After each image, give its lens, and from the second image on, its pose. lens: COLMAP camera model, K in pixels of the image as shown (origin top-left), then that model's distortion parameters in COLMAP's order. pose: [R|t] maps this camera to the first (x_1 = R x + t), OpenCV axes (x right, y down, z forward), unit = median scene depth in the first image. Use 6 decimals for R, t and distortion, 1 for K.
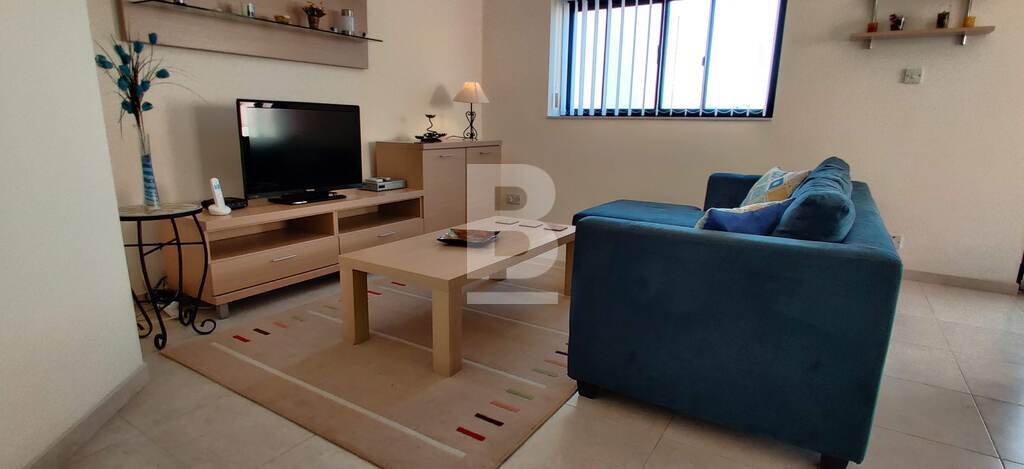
lens RADIAL K [[496.1, 0, 512.0], [0, 496.1, 234.5], [0, 0, 1]] dist [-0.027441, -0.000371]
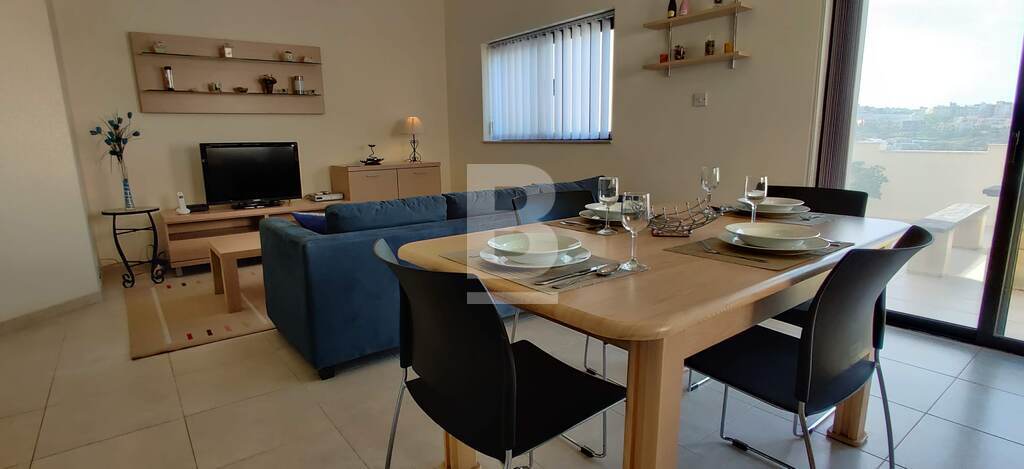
lens RADIAL K [[505.9, 0, 512.0], [0, 505.9, 234.5], [0, 0, 1]] dist [0.000636, 0.000312]
pose [[0.941254, 0.033947, -0.335989, 0.817927], [-0.042420, 0.998939, -0.017908, 0.009496], [0.335025, 0.031108, 0.941696, -0.184864]]
